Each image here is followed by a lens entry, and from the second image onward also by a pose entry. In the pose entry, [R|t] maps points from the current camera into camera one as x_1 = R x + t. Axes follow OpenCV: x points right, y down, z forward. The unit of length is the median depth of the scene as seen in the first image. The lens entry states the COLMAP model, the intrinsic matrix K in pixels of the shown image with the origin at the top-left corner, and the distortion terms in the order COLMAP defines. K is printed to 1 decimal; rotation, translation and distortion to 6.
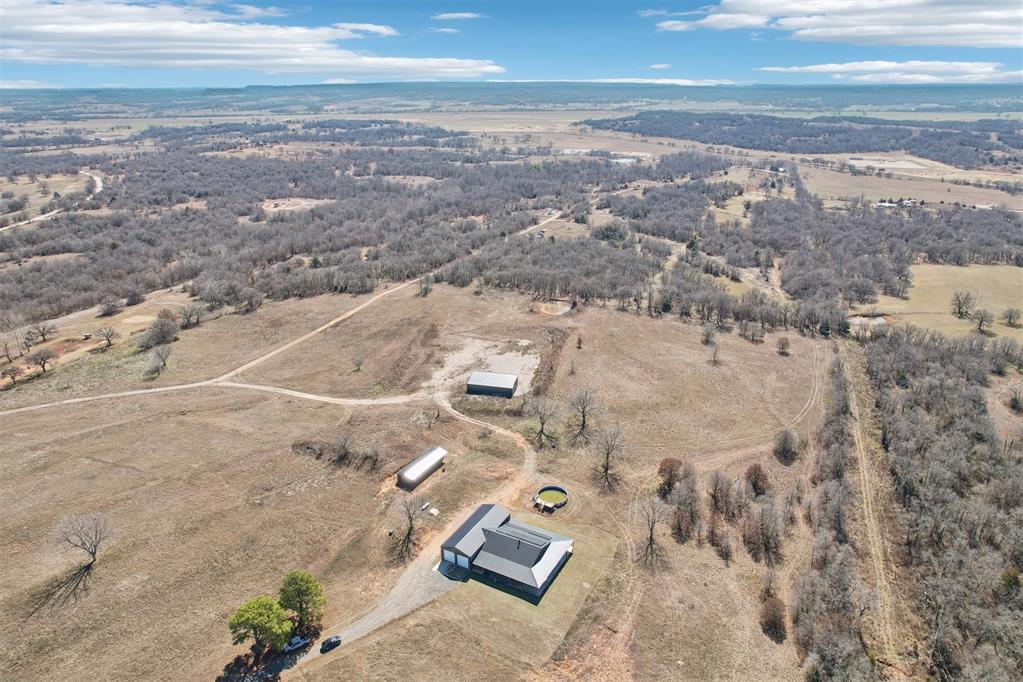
lens RADIAL K [[664.6, 0, 511.5], [0, 664.6, 341.0], [0, 0, 1]] dist [-0.003643, -0.000589]
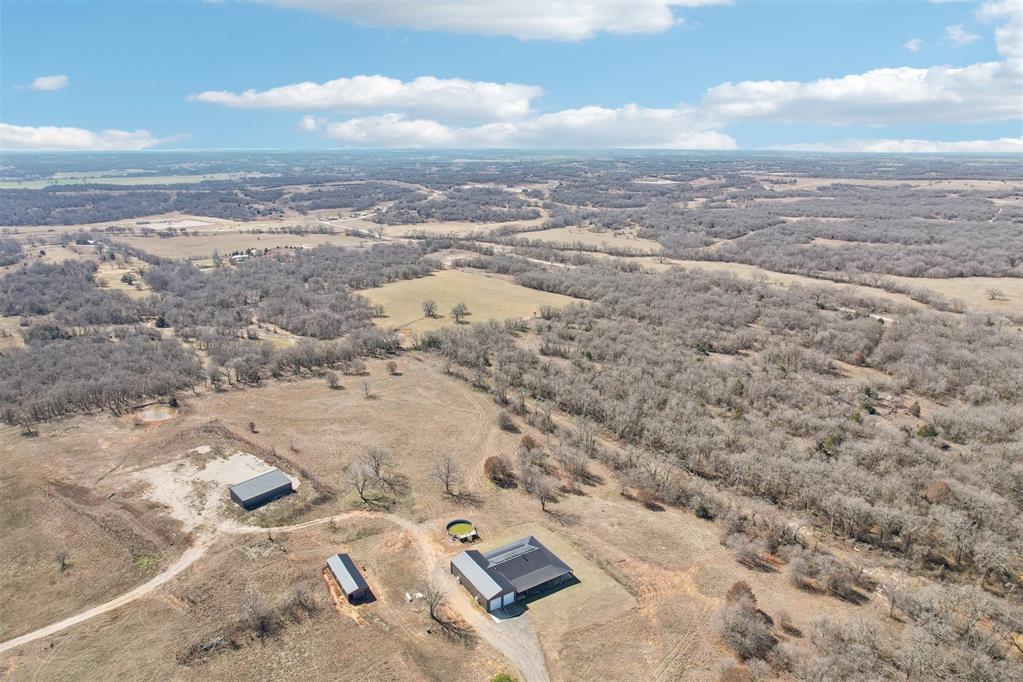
lens RADIAL K [[664.6, 0, 511.5], [0, 664.6, 341.0], [0, 0, 1]] dist [-0.003643, -0.000589]
pose [[0.493820, -0.250207, 0.832789, -0.494048], [0.324191, 0.941636, 0.090674, -0.083696], [-0.806872, 0.225206, 0.546114, 0.198278]]
